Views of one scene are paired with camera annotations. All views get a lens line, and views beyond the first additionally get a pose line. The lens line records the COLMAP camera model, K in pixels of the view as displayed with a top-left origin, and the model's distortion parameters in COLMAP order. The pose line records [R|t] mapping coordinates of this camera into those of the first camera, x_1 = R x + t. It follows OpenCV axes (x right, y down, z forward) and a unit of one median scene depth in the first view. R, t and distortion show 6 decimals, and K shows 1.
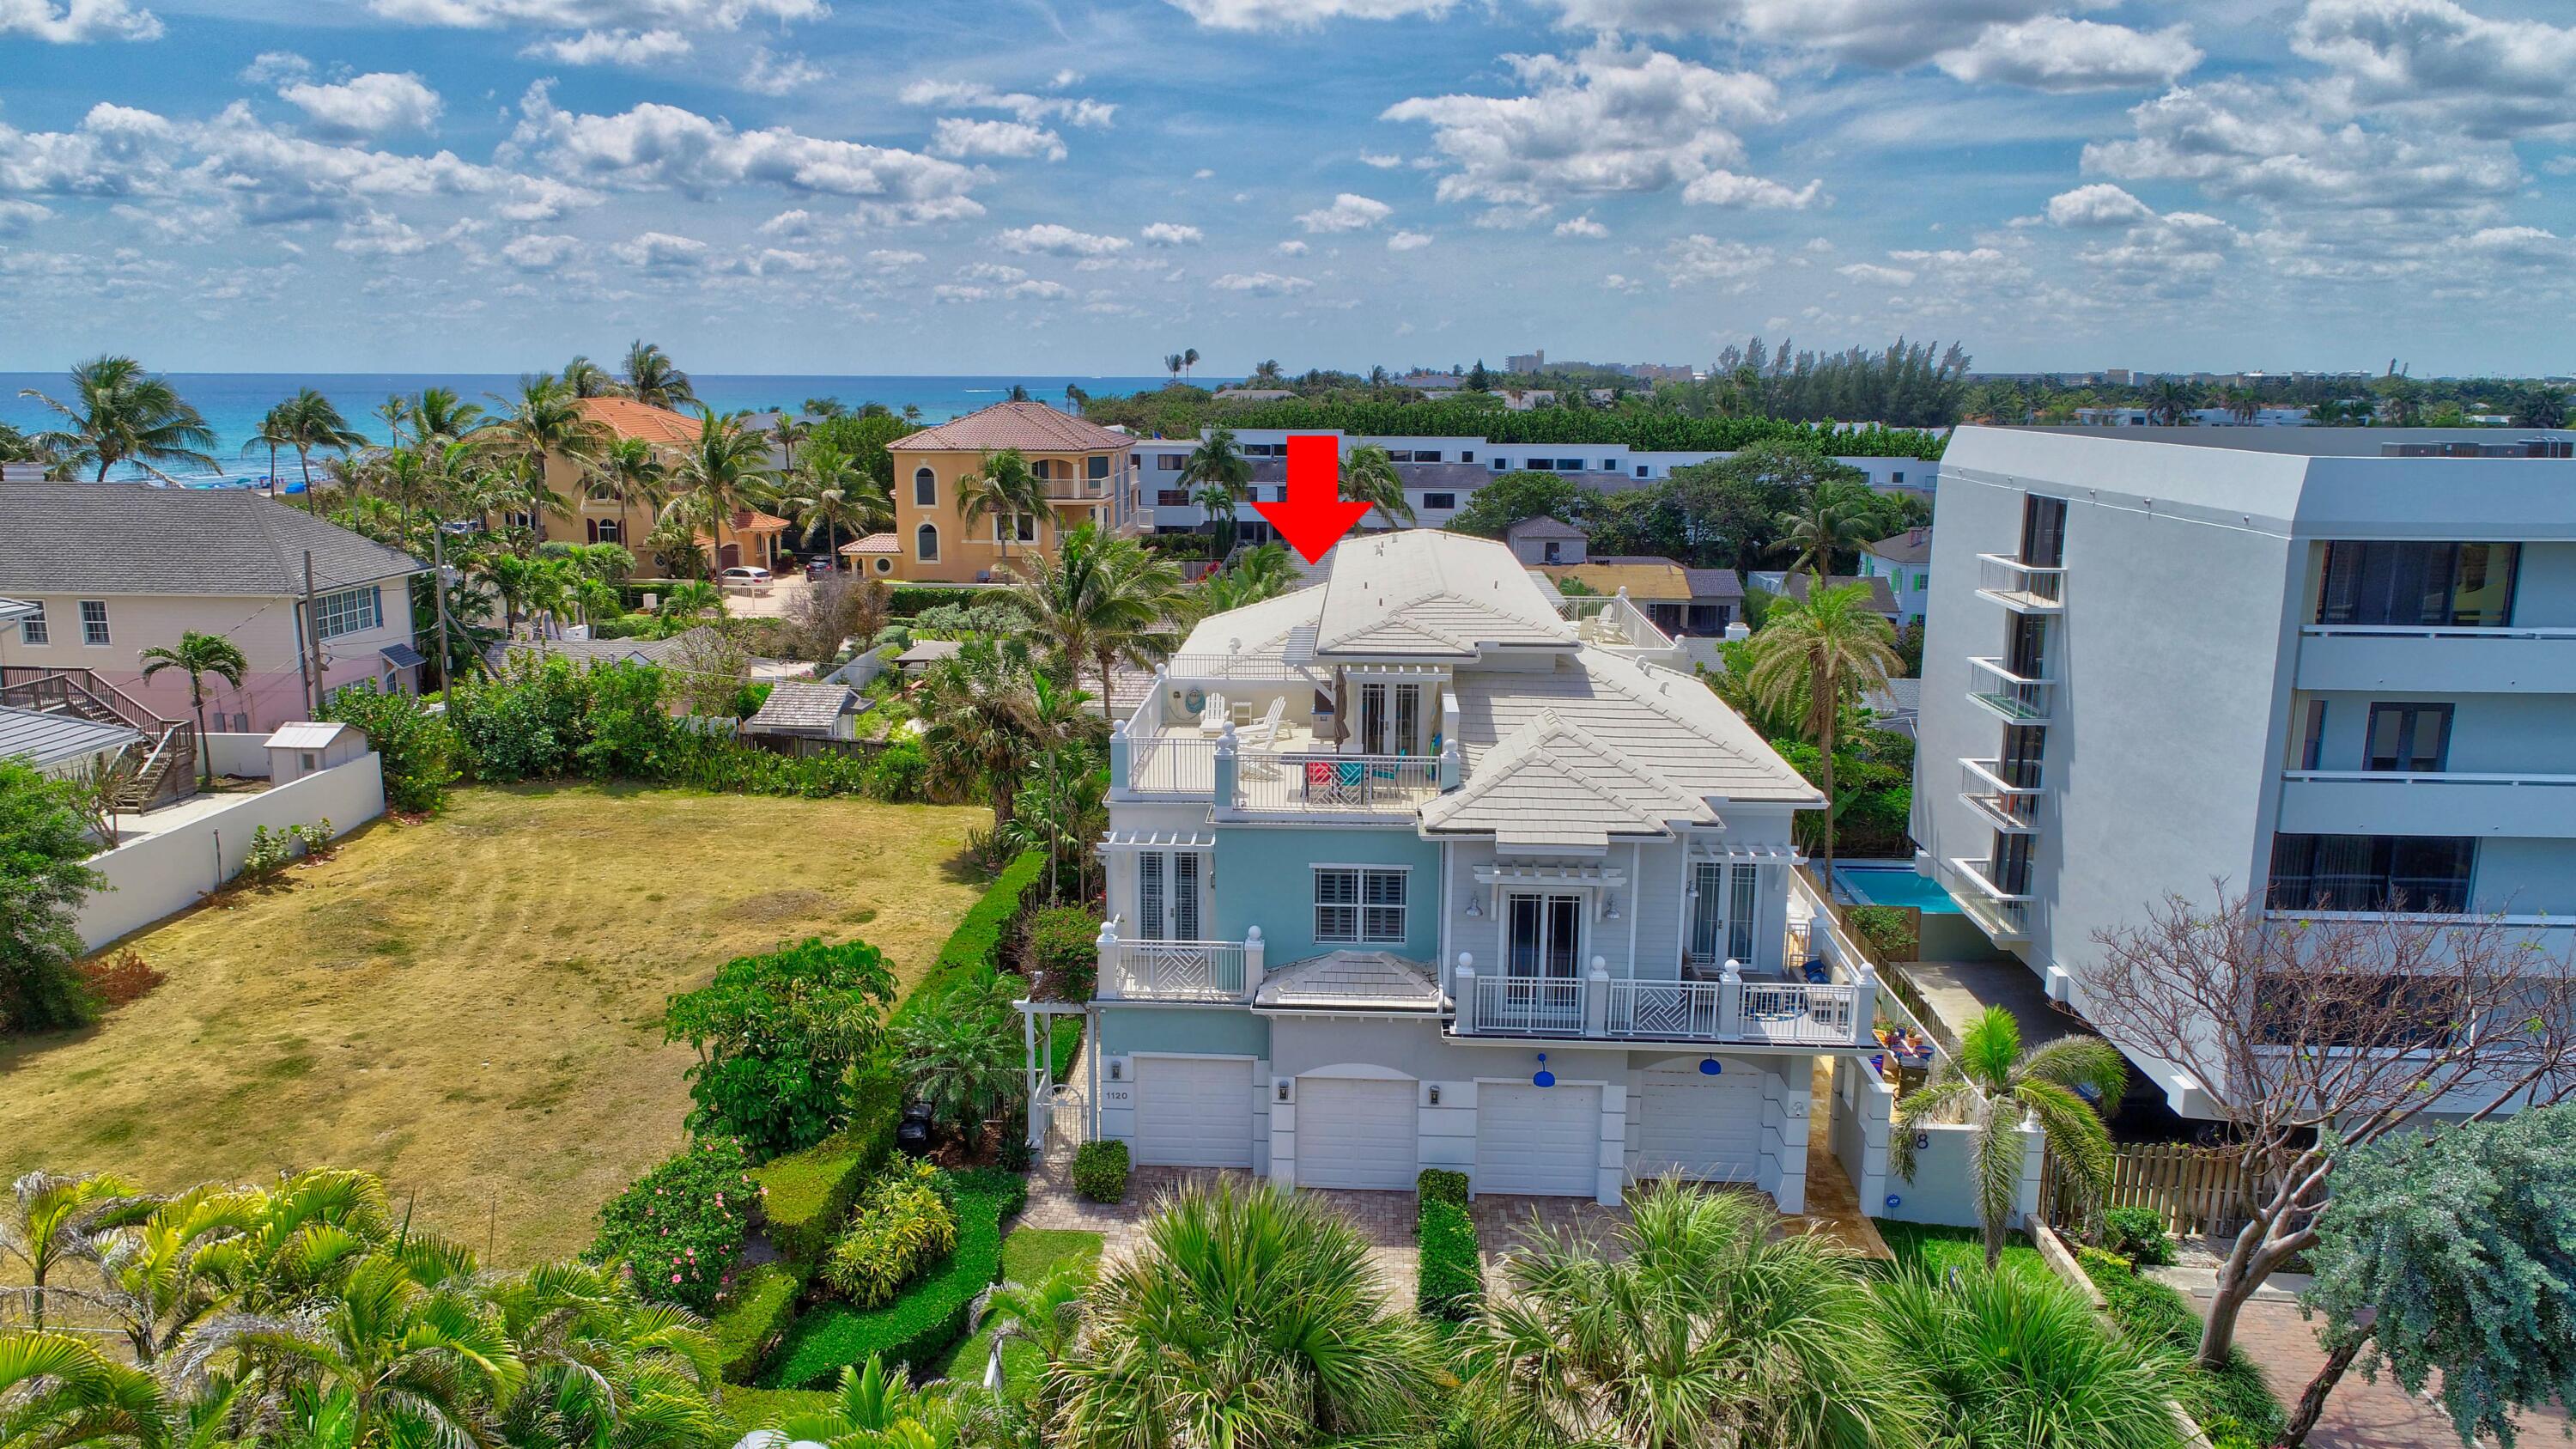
lens RADIAL K [[1716.3, 0, 1285.5], [0, 1716.3, 756.9], [0, 0, 1]] dist [-0.002988, 0.002667]
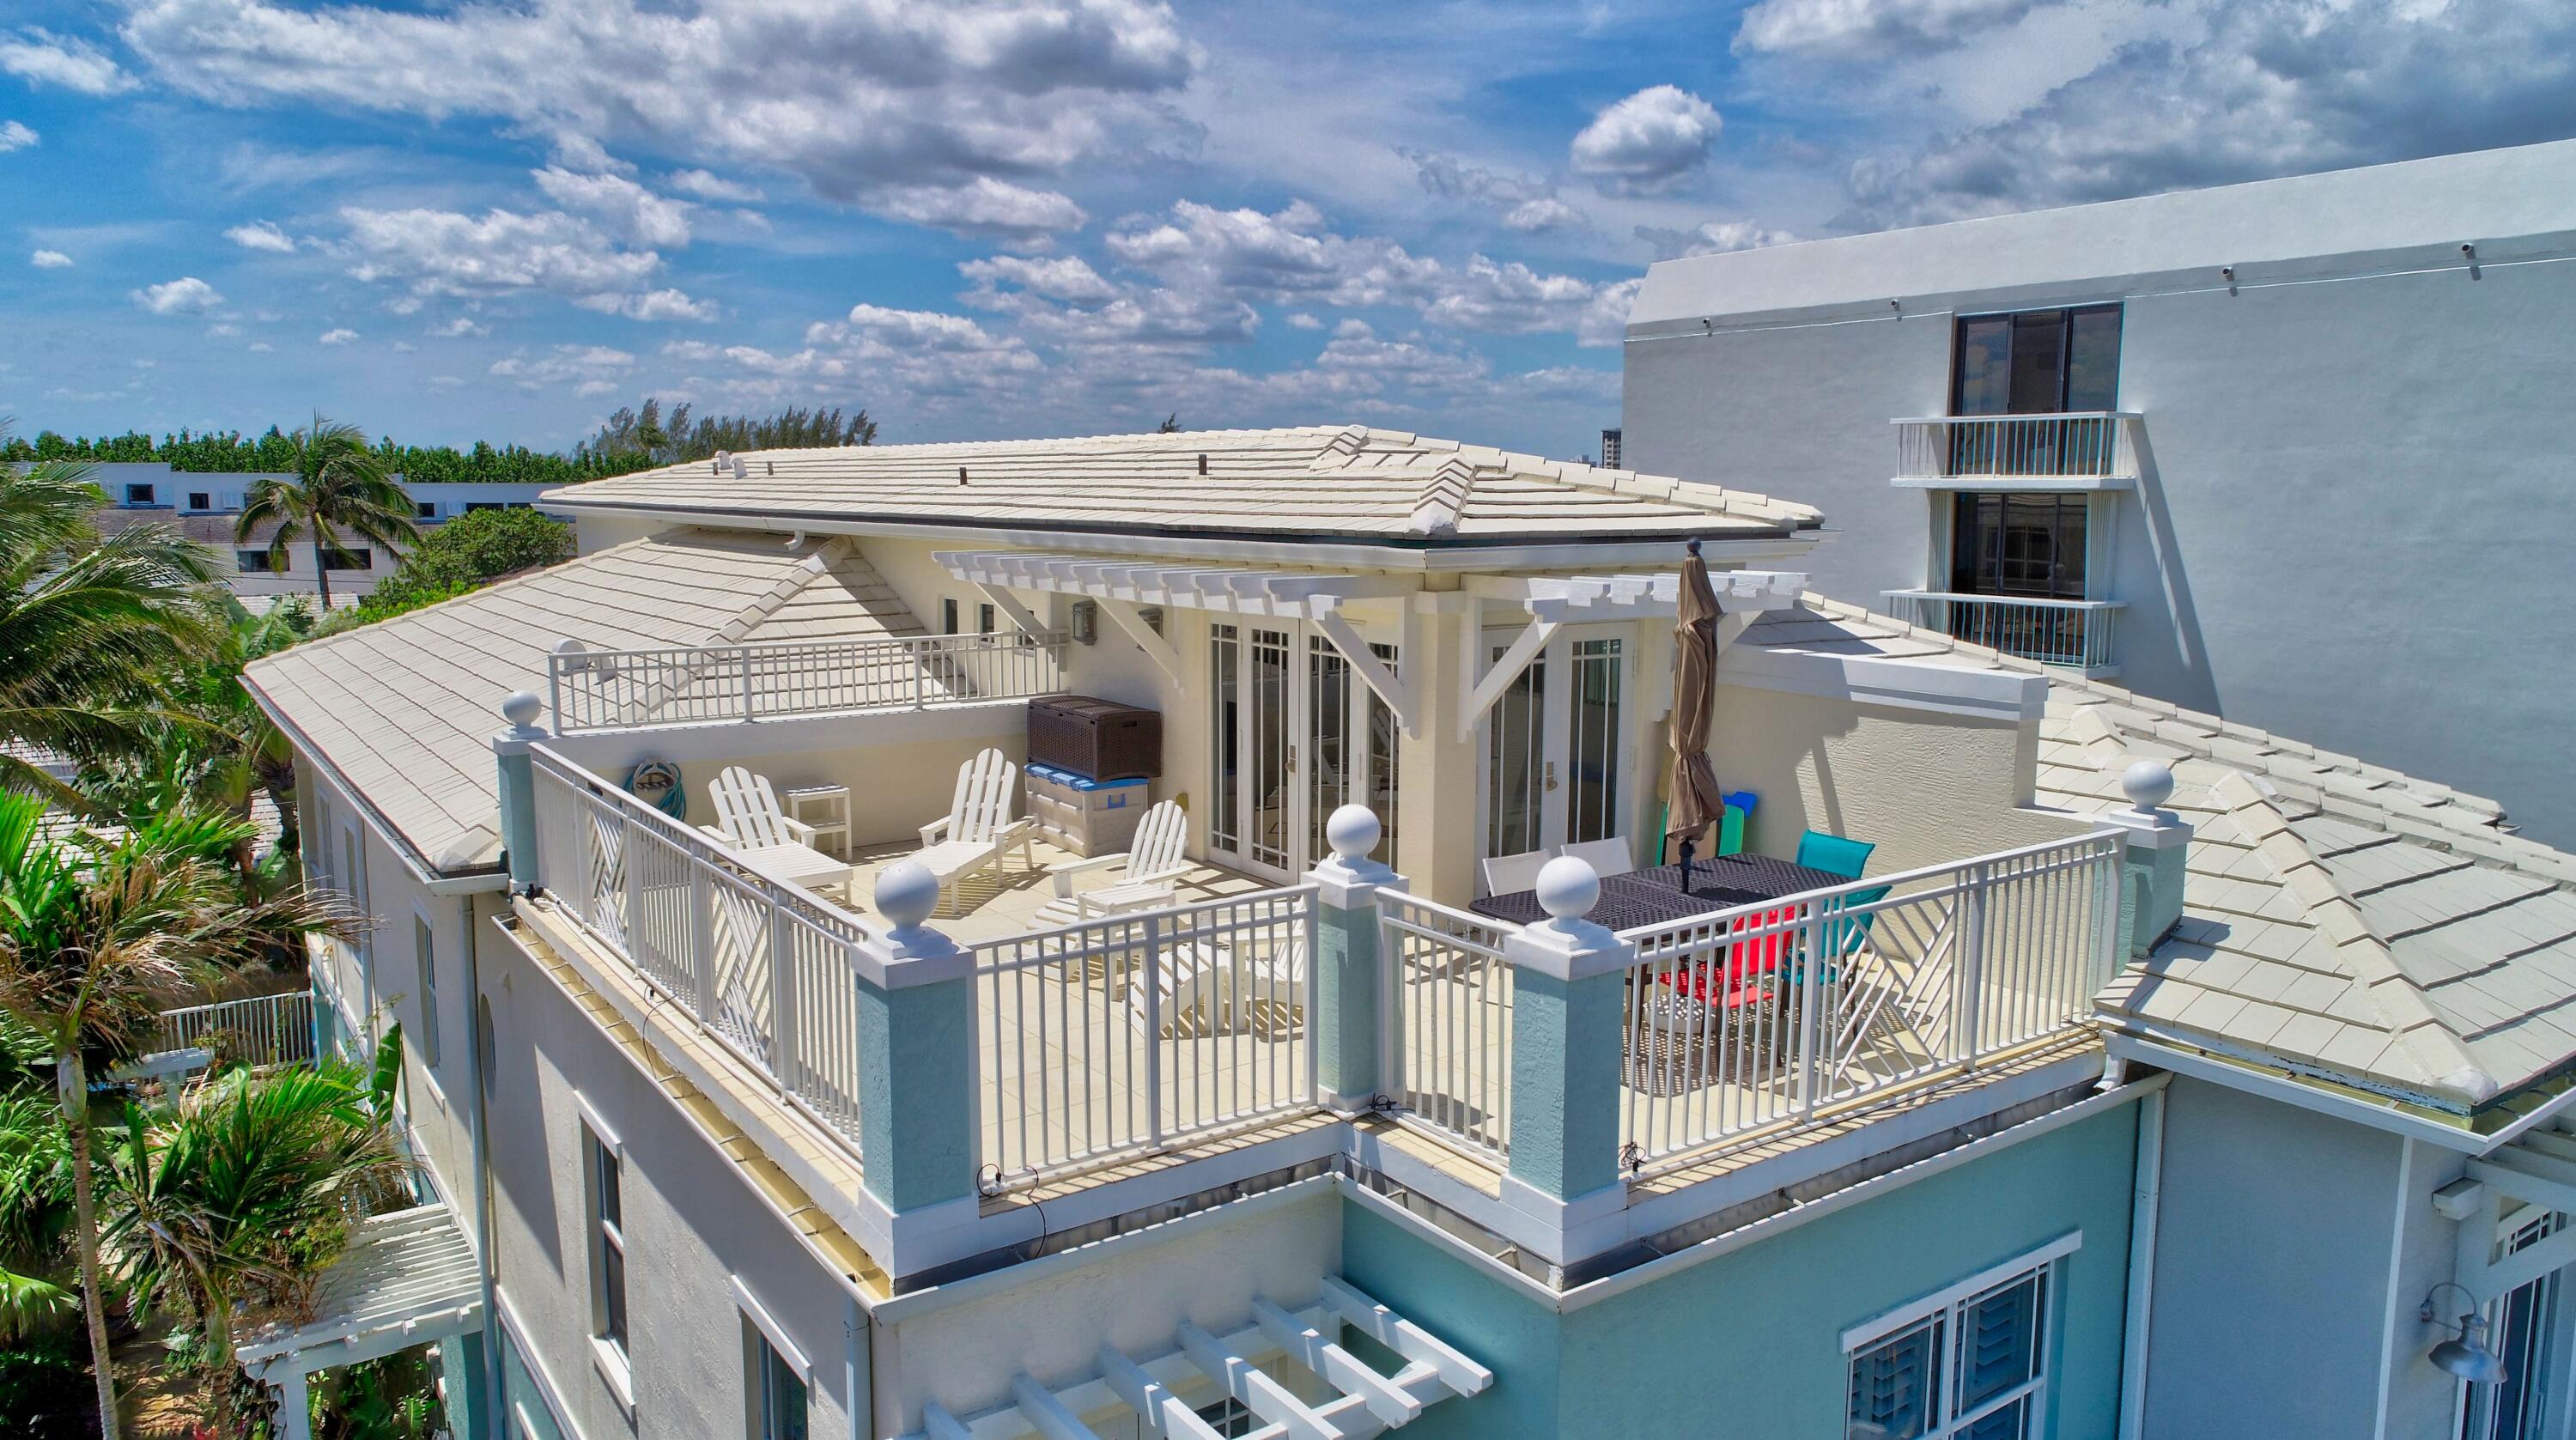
lens RADIAL K [[1716.0, 0, 1295.0], [0, 1716.0, 733.0], [0, 0, 1]] dist [-0.002988, 0.002667]
pose [[0.786964, -0.091671, 0.610152, -0.163454], [0.135220, 0.990485, -0.025592, -0.022966], [-0.602000, 0.102645, 0.791871, 0.742488]]
